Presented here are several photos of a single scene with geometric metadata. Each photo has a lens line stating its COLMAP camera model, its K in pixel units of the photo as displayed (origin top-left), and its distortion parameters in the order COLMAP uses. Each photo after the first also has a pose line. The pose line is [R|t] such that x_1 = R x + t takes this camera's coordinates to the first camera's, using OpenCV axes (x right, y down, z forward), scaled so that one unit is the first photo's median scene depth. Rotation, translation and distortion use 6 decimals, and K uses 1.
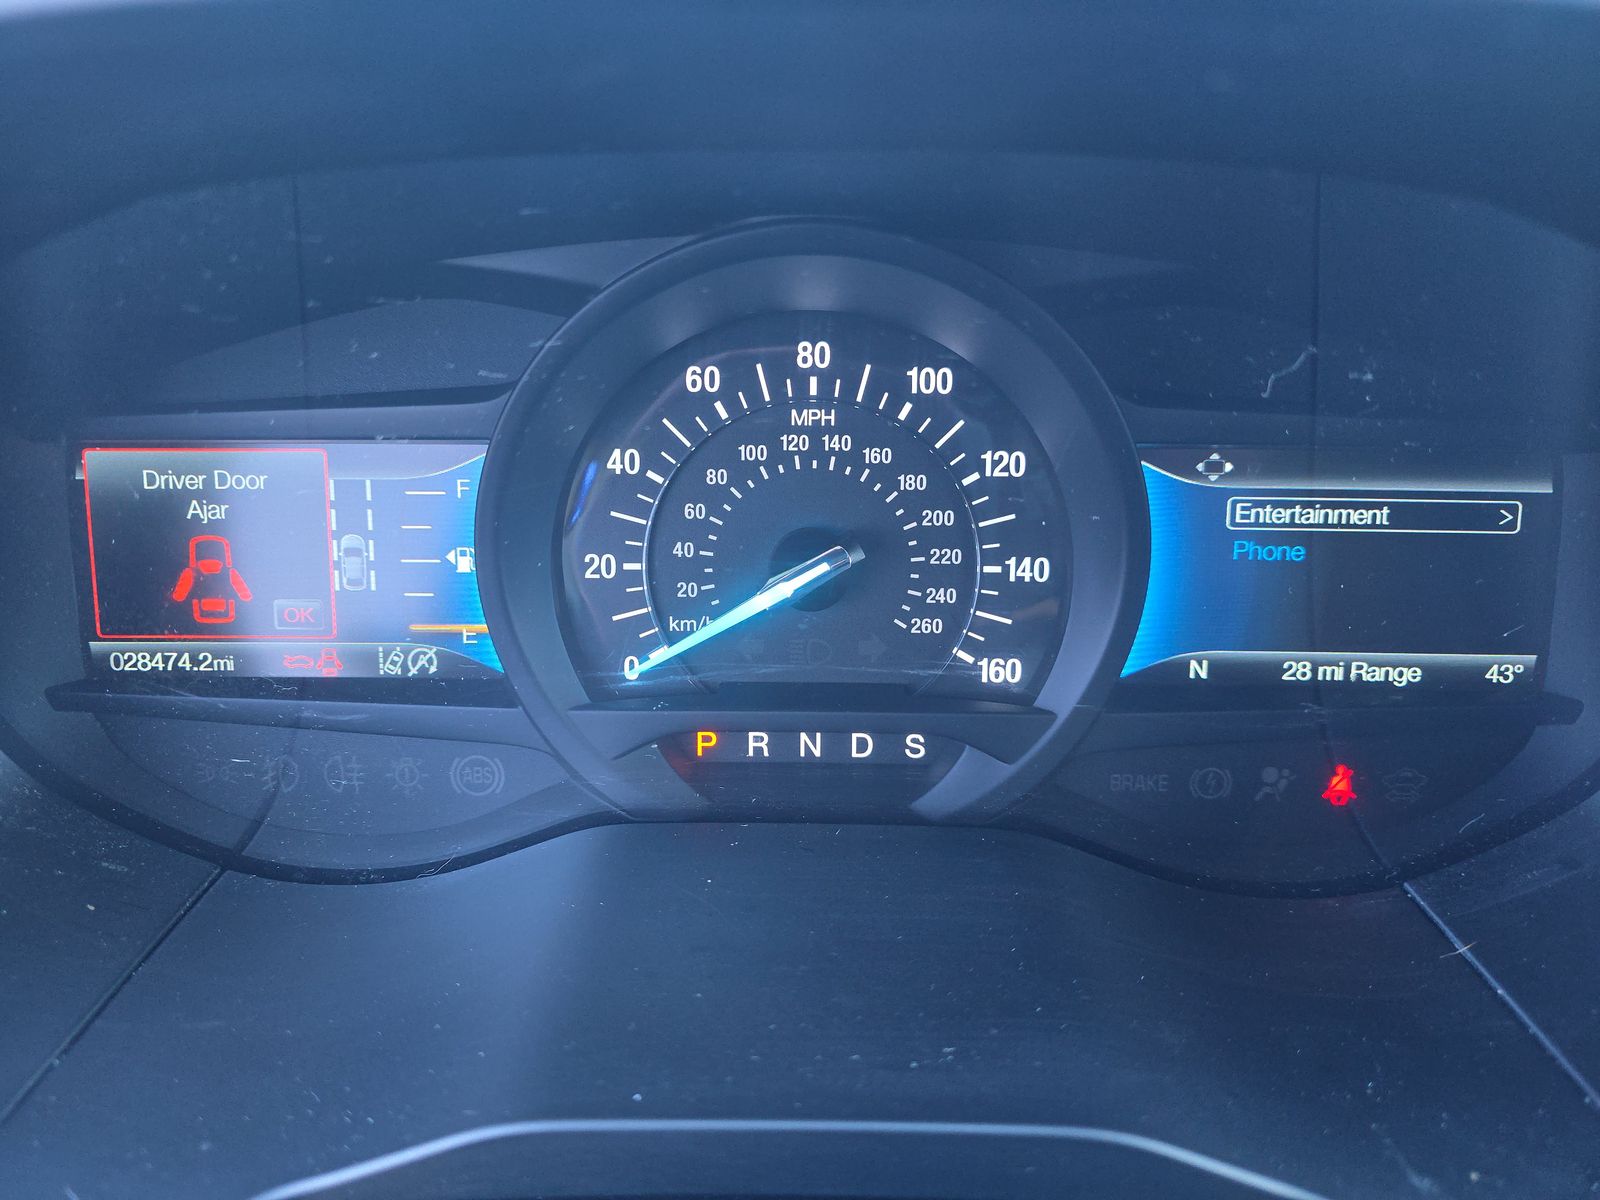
lens RADIAL K [[1128.4, 0, 799.7], [0, 1128.4, 600.5], [0, 0, 1]] dist [0.013752, -0.006335]
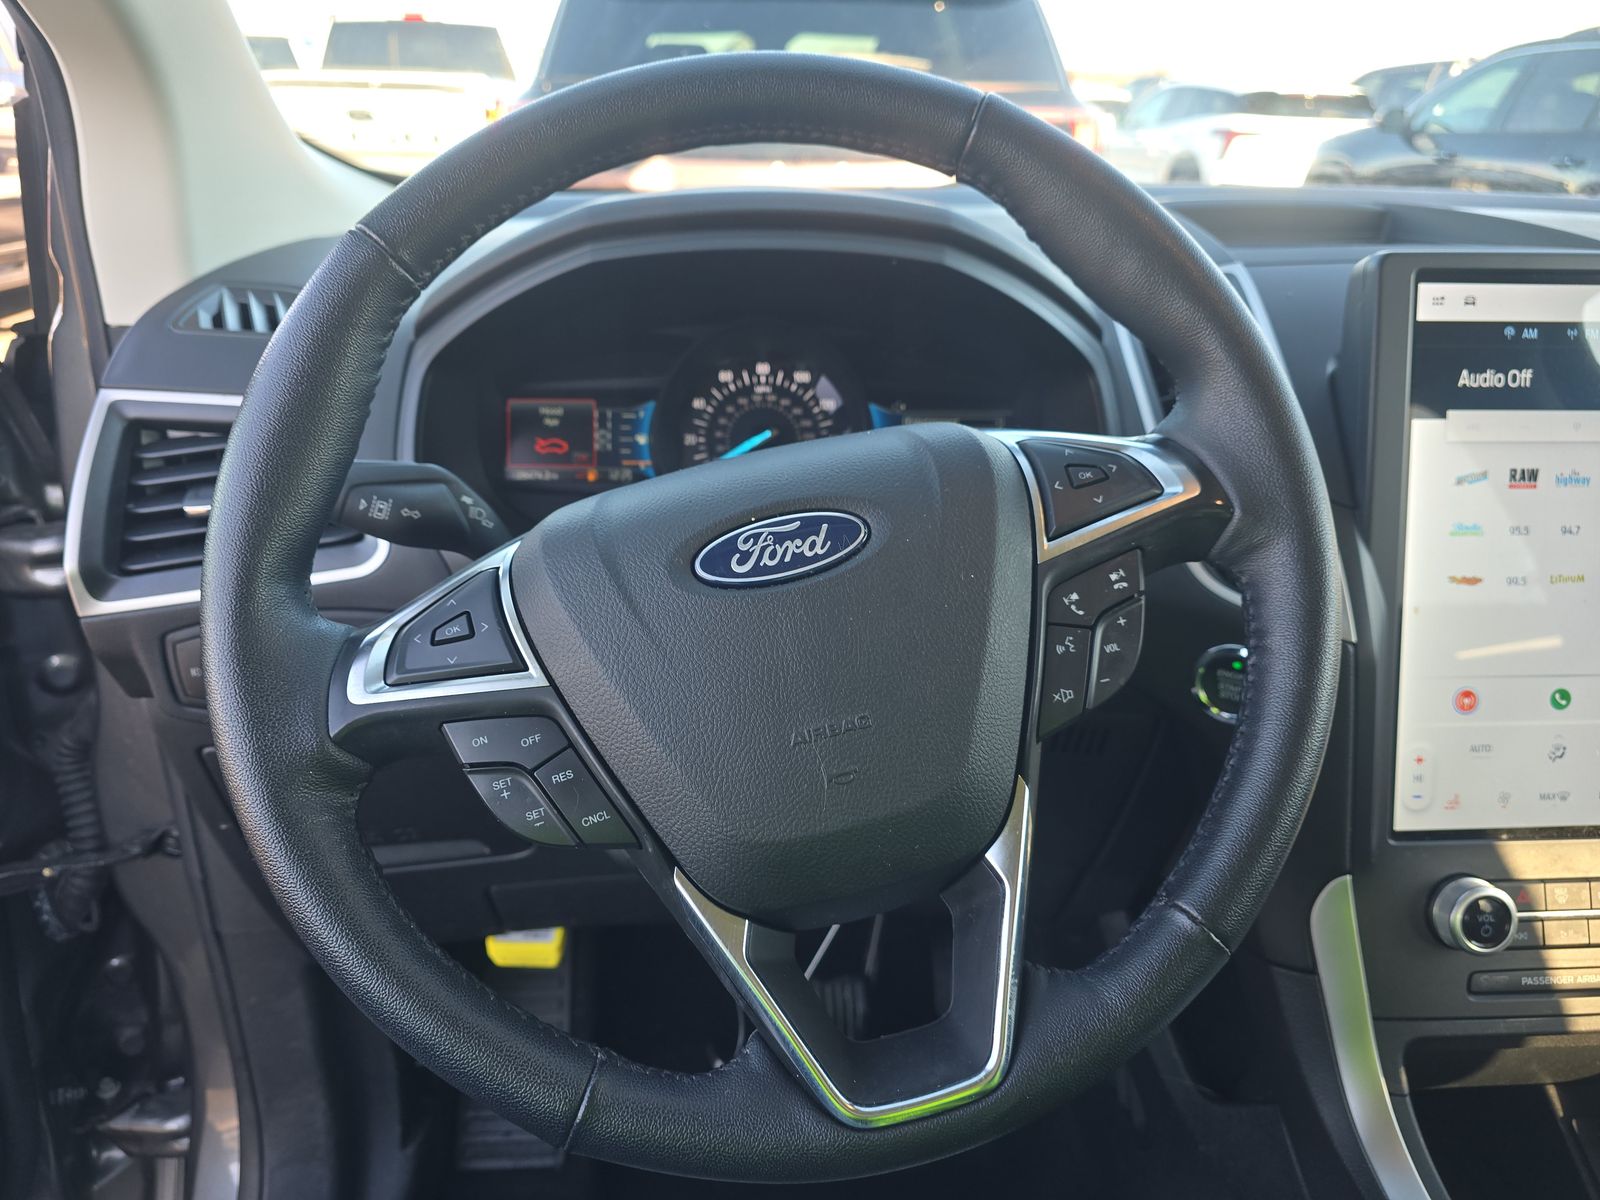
lens RADIAL K [[1128.4, 0, 801.0], [0, 1128.4, 598.3], [0, 0, 1]] dist [0.013752, -0.006335]
pose [[0.999457, -0.014781, 0.029447, 0.015749], [0.010711, 0.990939, 0.133883, -0.013838], [-0.031159, -0.133494, 0.990560, -2.011838]]
